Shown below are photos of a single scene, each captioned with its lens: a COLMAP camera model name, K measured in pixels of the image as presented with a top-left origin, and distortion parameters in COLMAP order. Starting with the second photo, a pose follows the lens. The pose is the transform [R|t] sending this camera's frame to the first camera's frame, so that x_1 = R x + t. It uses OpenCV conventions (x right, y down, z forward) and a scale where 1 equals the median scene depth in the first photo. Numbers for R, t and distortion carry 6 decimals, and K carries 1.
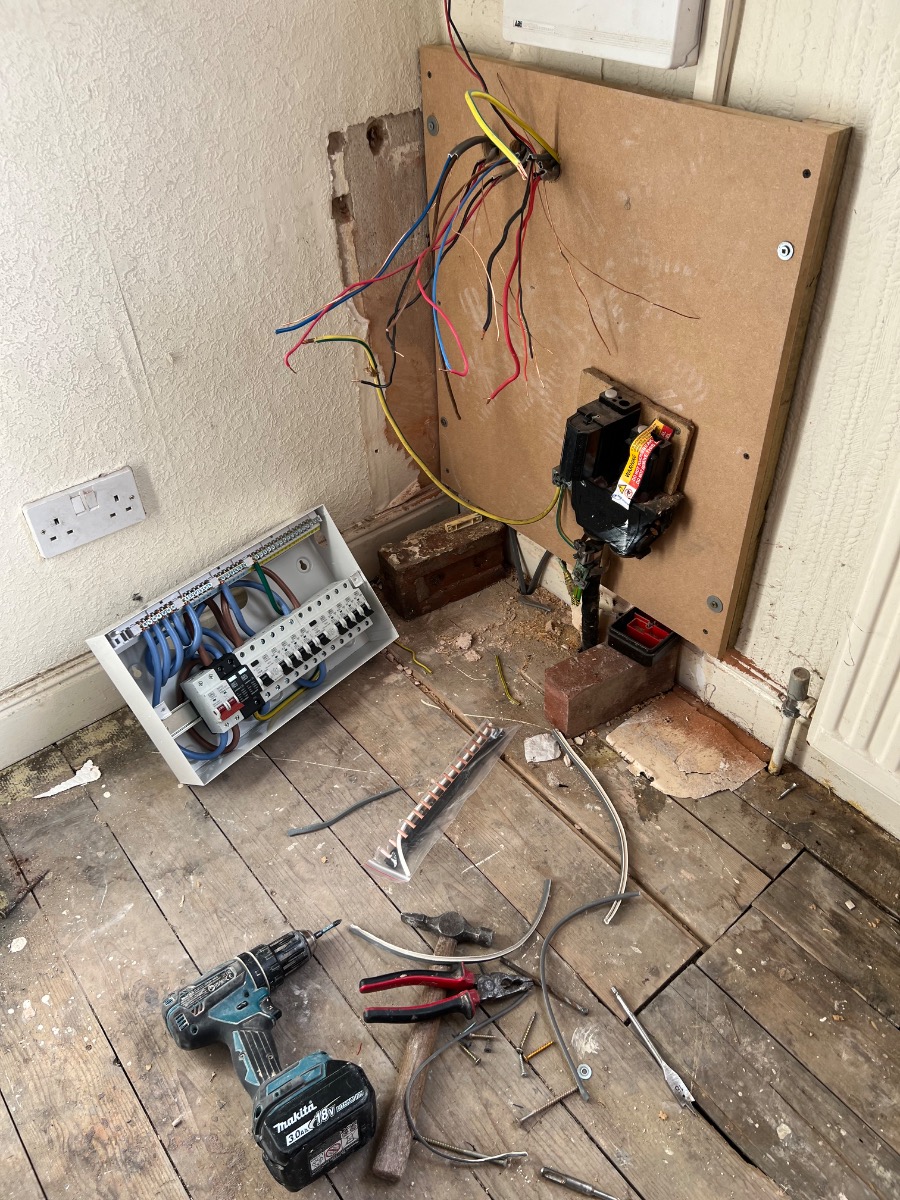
lens RADIAL K [[911.4, 0, 455.9], [0, 911.4, 605.8], [0, 0, 1]] dist [0.042232, -0.045394]
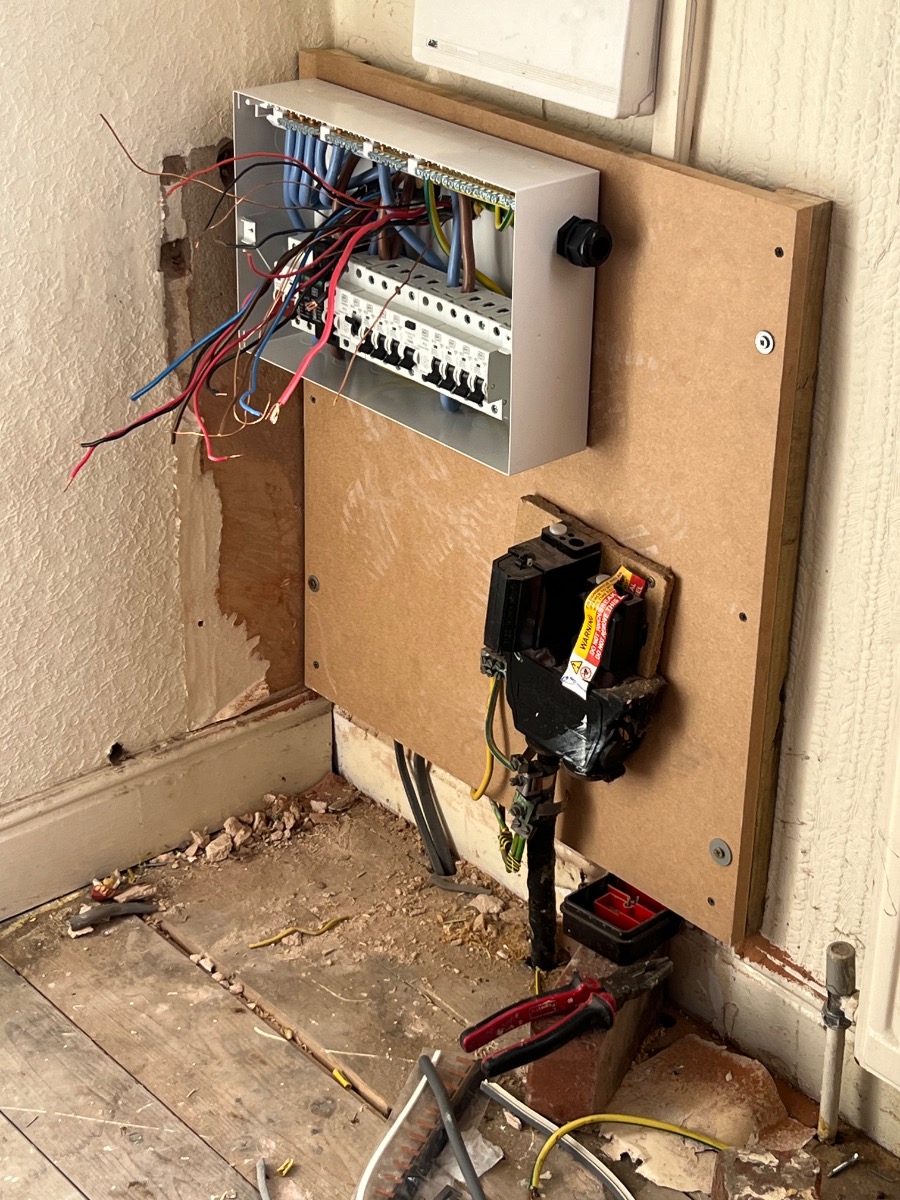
lens RADIAL K [[2160.5, 0, 448.6], [0, 2160.5, 599.1], [0, 0, 1]] dist [0.170678, 0.000000]
pose [[0.998075, 0.038267, 0.048803, 0.009371], [-0.025196, 0.969265, -0.244724, 0.209831], [-0.056668, 0.243023, 0.968364, -0.532664]]
